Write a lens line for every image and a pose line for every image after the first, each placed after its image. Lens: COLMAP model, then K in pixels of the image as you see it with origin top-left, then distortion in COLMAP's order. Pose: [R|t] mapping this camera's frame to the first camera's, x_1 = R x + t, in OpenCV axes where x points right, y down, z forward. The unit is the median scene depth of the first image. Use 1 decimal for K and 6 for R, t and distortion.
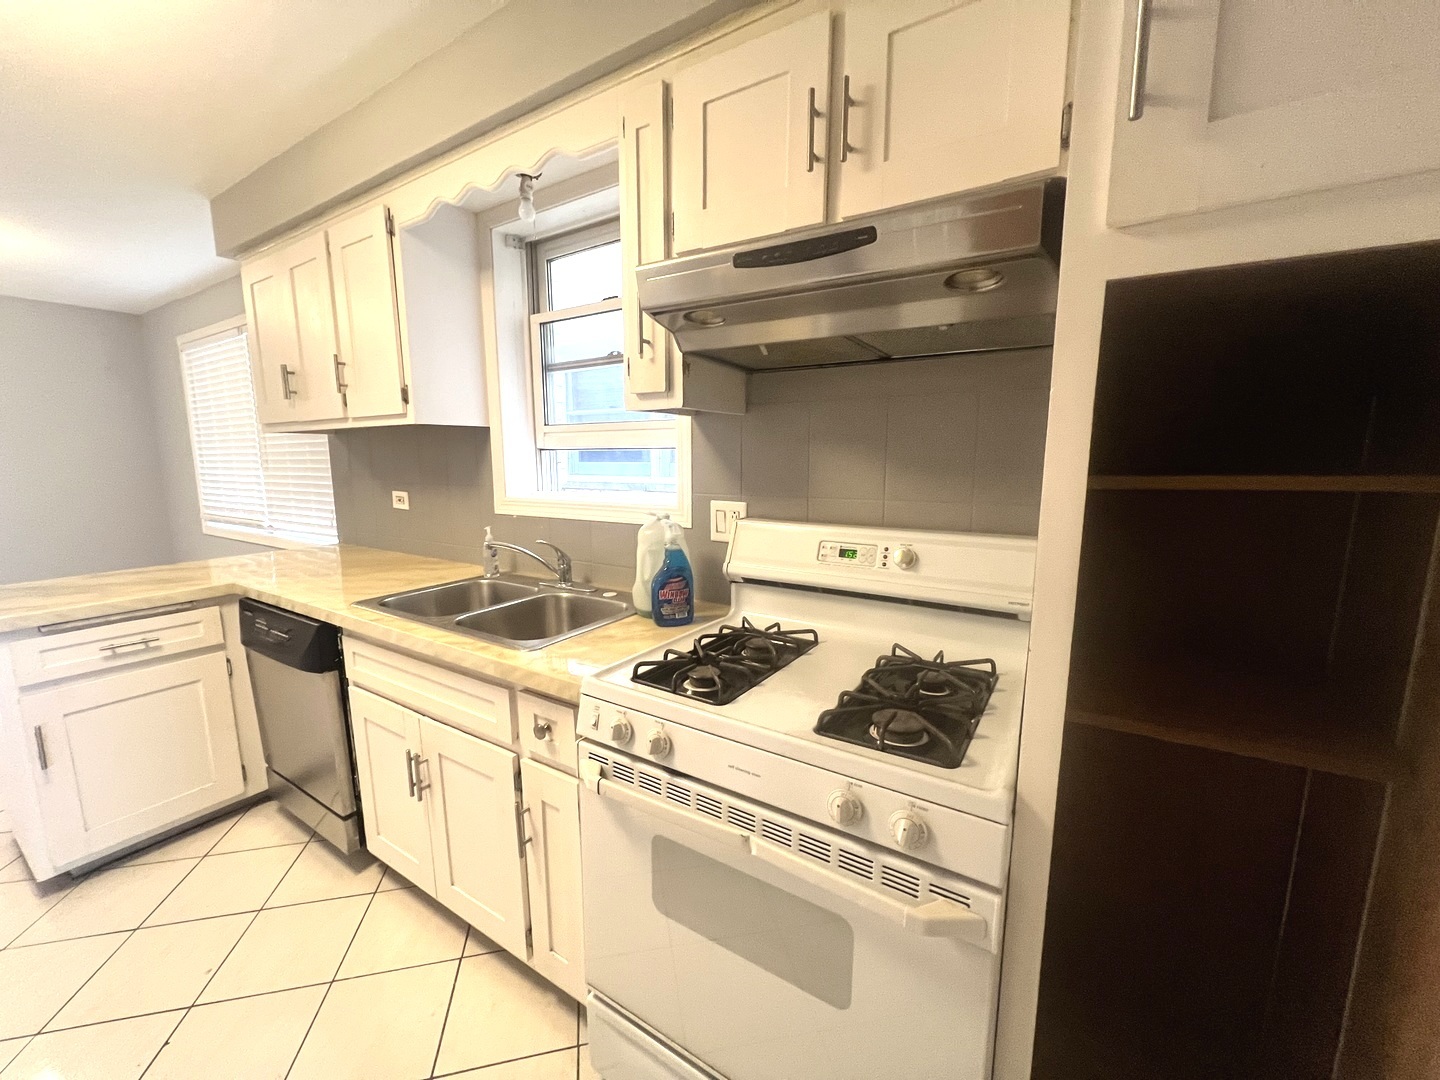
lens RADIAL K [[578.9, 0, 715.6], [0, 578.9, 544.0], [0, 0, 1]] dist [-0.001989, 0.000501]
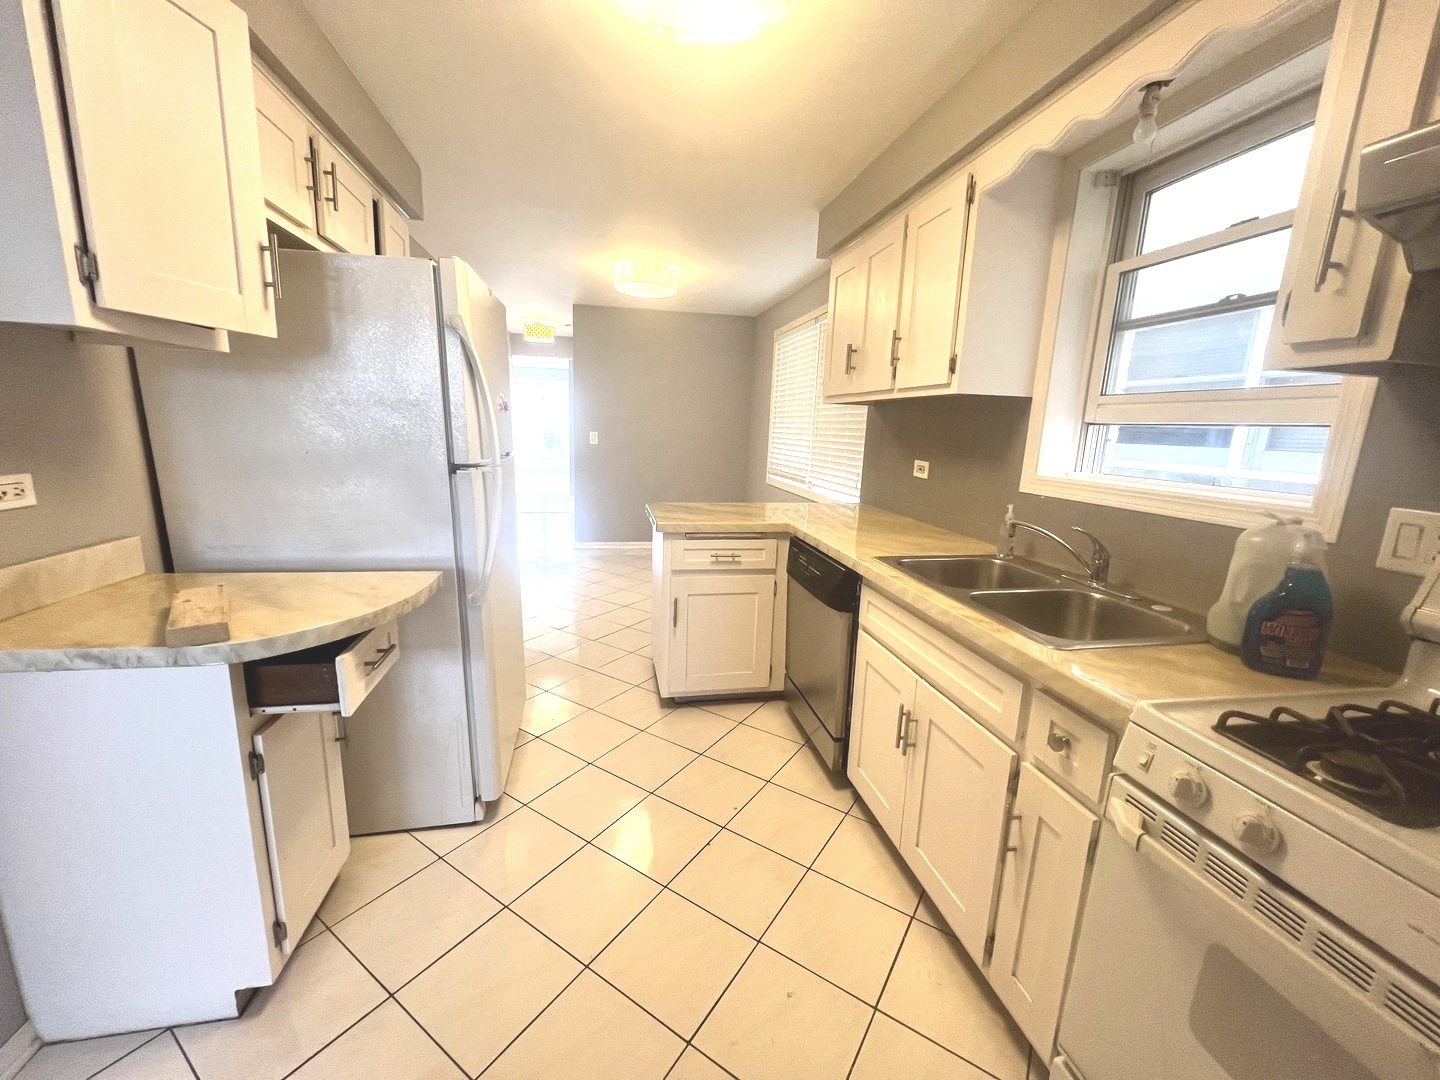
lens RADIAL K [[578.9, 0, 715.6], [0, 578.9, 544.0], [0, 0, 1]] dist [-0.001989, 0.000501]
pose [[0.692426, 0.173809, -0.700240, -0.067112], [-0.147082, 0.984173, 0.098844, 0.012332], [0.706338, 0.034551, 0.707031, 0.004568]]
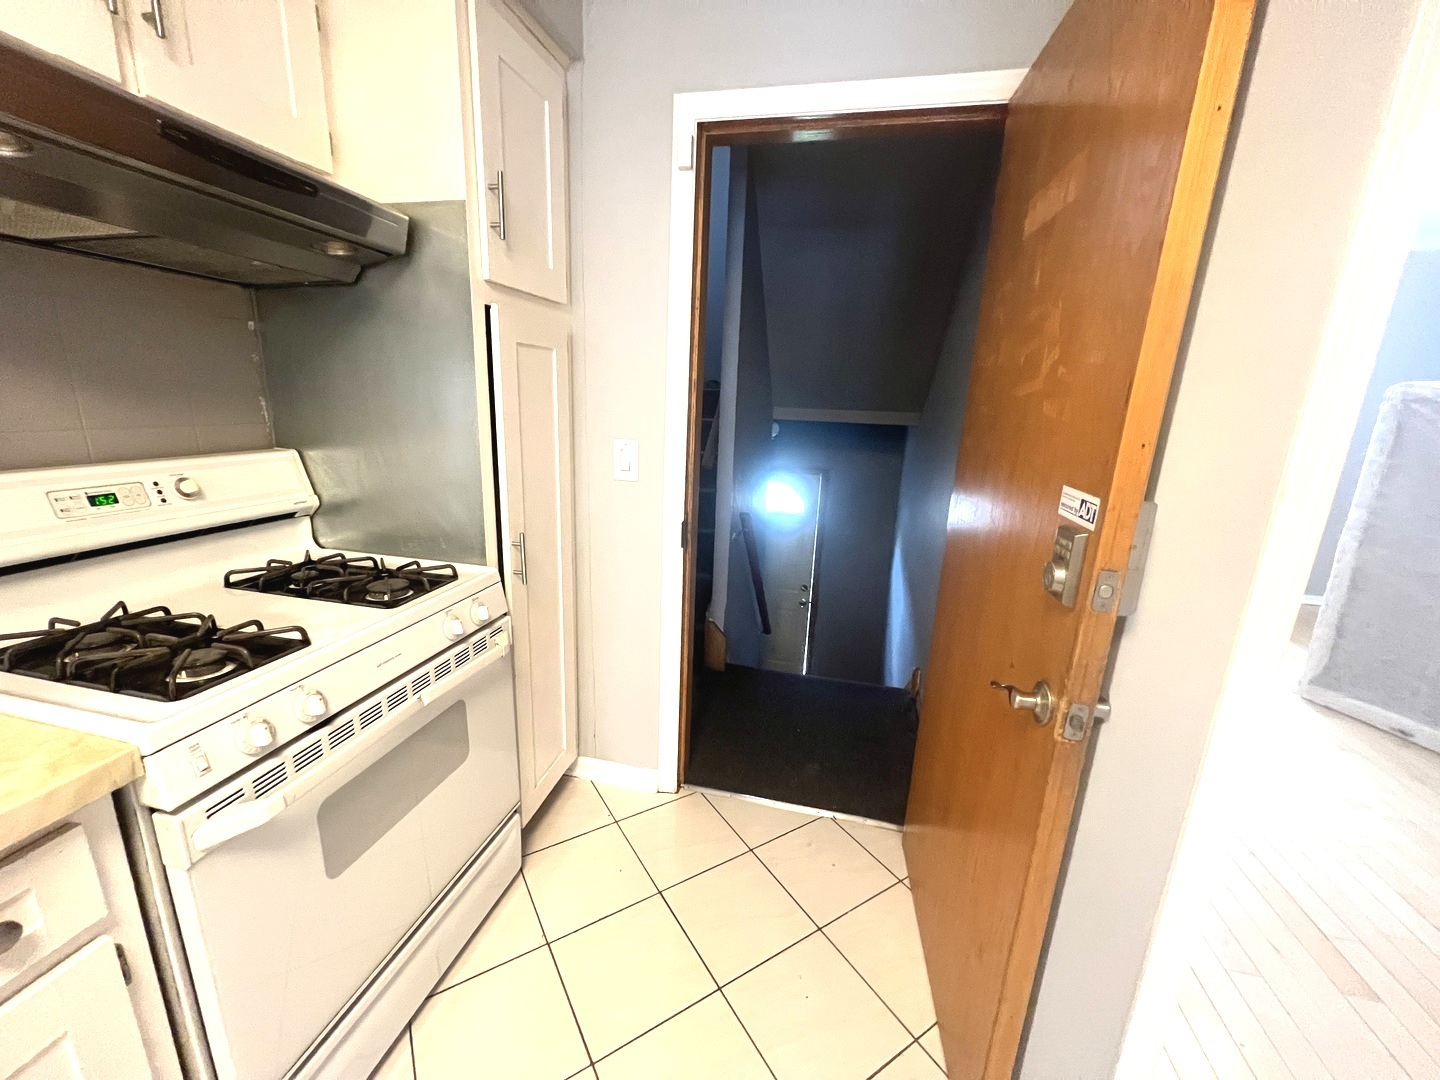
lens RADIAL K [[578.9, 0, 715.6], [0, 578.9, 544.0], [0, 0, 1]] dist [-0.001989, 0.000501]
pose [[-0.337927, -0.243157, 0.909219, -0.584582], [0.099789, 0.951348, 0.291512, -0.053723], [-0.935867, 0.189240, -0.297222, 0.337818]]
